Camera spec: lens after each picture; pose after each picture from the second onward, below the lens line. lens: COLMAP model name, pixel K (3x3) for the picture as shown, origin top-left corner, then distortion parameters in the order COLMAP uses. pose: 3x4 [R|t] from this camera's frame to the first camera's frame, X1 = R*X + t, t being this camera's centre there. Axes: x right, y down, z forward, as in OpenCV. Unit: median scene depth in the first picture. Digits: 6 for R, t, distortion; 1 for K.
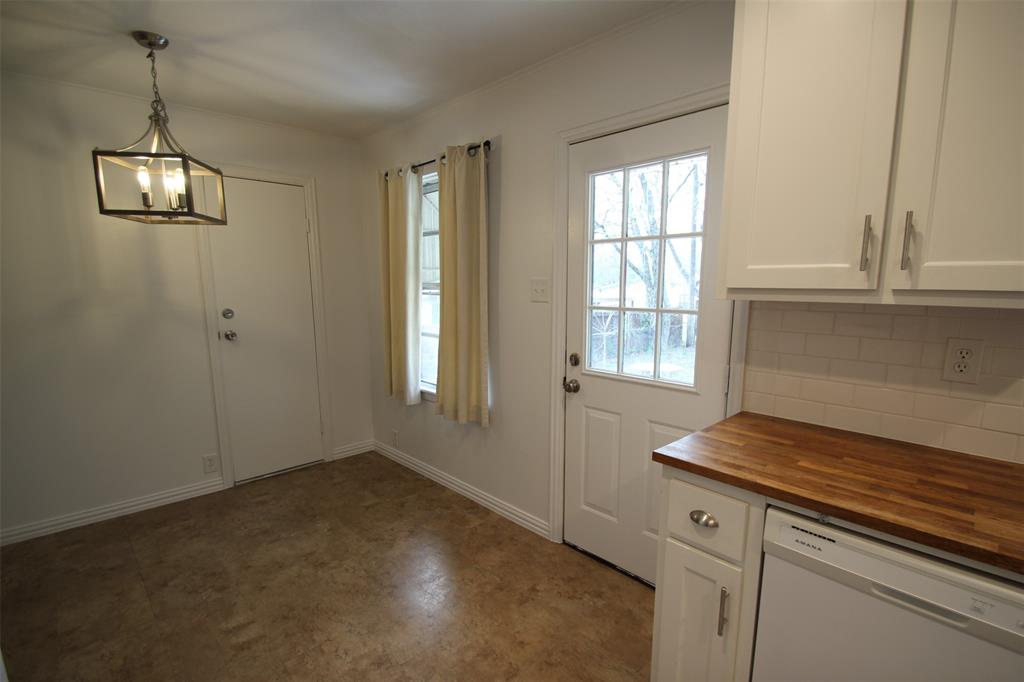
lens RADIAL K [[474.9, 0, 517.7], [0, 474.9, 359.1], [0, 0, 1]] dist [0.016140, -0.019638]
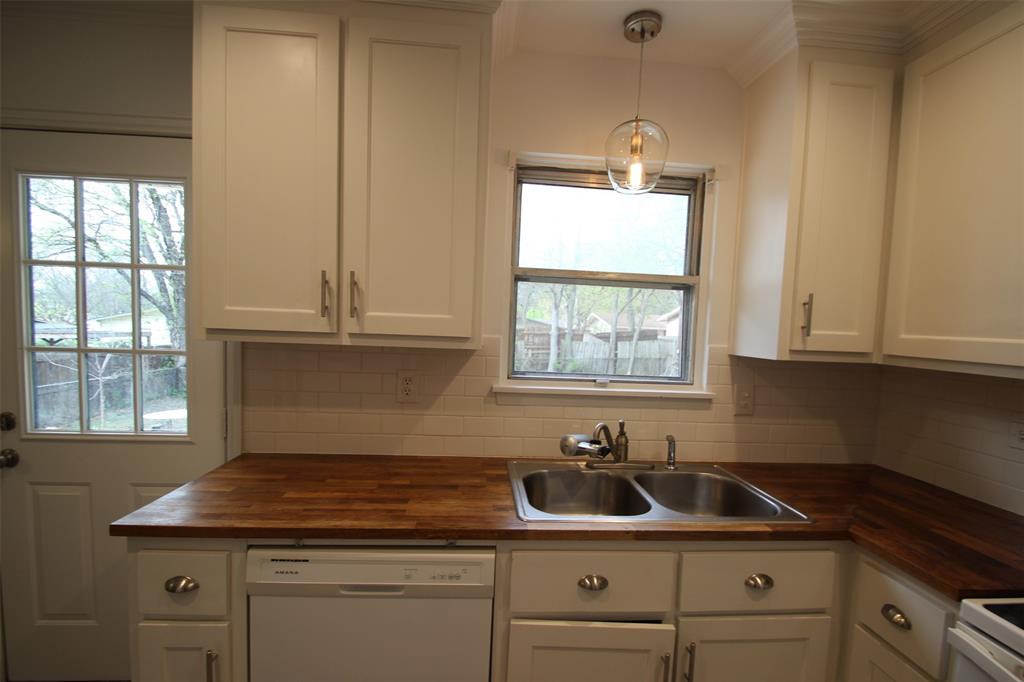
lens RADIAL K [[474.9, 0, 517.7], [0, 474.9, 359.1], [0, 0, 1]] dist [0.016140, -0.019638]
pose [[0.631013, -0.031876, 0.775117, 0.098283], [0.088959, 0.995538, -0.031479, -0.002586], [-0.770655, 0.088817, 0.631033, -0.081906]]
